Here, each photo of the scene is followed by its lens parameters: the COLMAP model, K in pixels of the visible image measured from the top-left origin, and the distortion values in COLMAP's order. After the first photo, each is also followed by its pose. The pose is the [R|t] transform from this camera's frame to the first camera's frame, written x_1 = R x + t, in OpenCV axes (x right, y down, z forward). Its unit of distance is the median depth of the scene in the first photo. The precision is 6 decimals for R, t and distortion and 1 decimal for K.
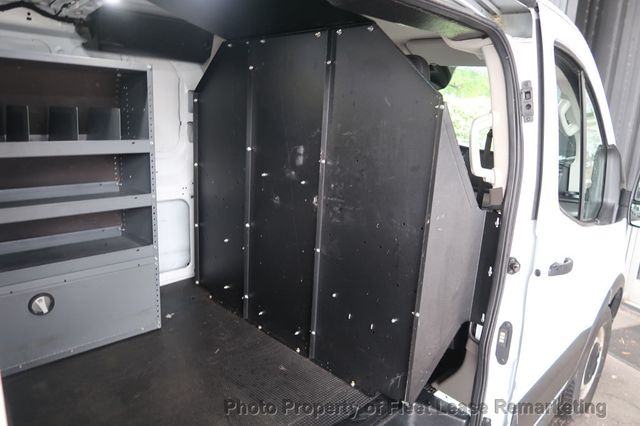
lens RADIAL K [[439.6, 0, 319.4], [0, 439.6, 212.4], [0, 0, 1]] dist [-0.025869, 0.011907]
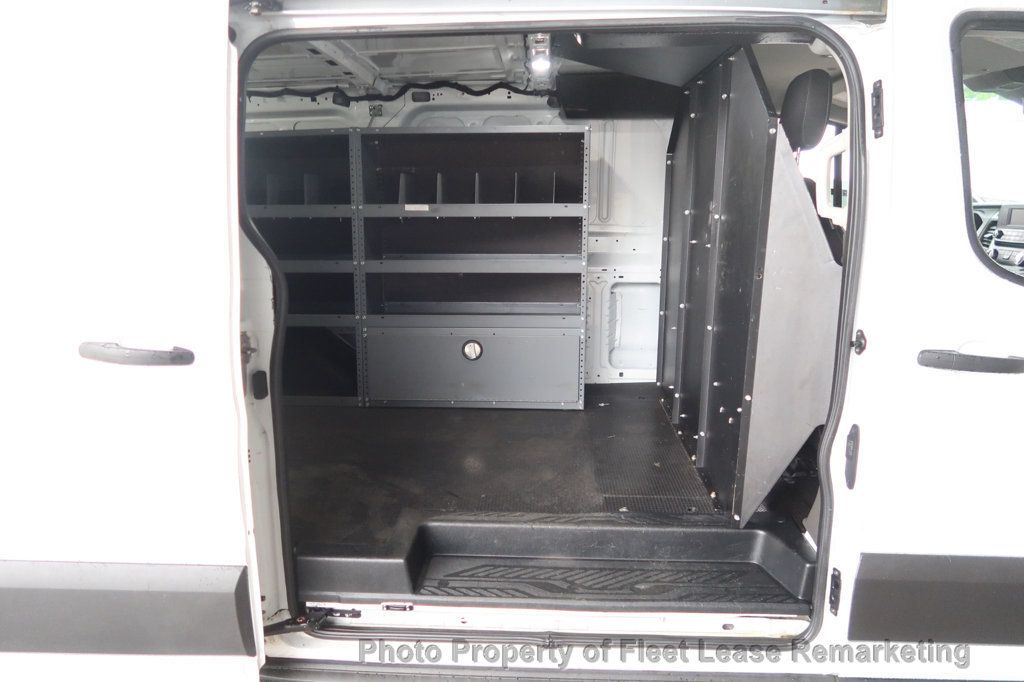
lens RADIAL K [[703.4, 0, 510.7], [0, 703.4, 339.8], [0, 0, 1]] dist [-0.025869, 0.011907]
pose [[0.670704, 0.097802, -0.735249, 0.694095], [-0.132695, 0.991098, 0.010788, 0.140780], [0.729759, 0.090328, 0.677711, -0.139820]]
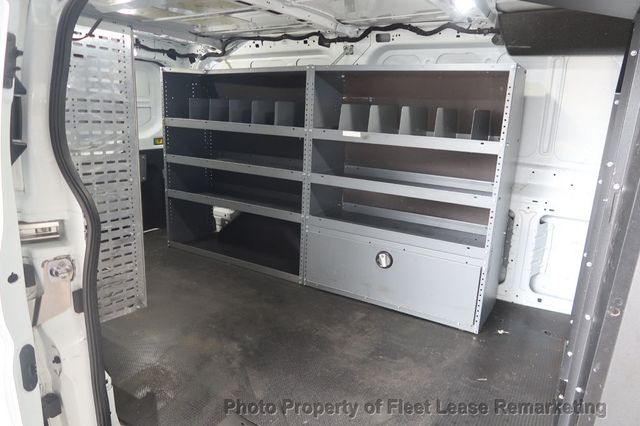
lens RADIAL K [[439.6, 0, 321.1], [0, 439.6, 211.4], [0, 0, 1]] dist [-0.025869, 0.011907]
pose [[0.239447, 0.205694, -0.948870, 0.486918], [-0.237850, 0.959949, 0.148074, -0.069914], [0.941325, 0.190233, 0.278781, 0.400361]]
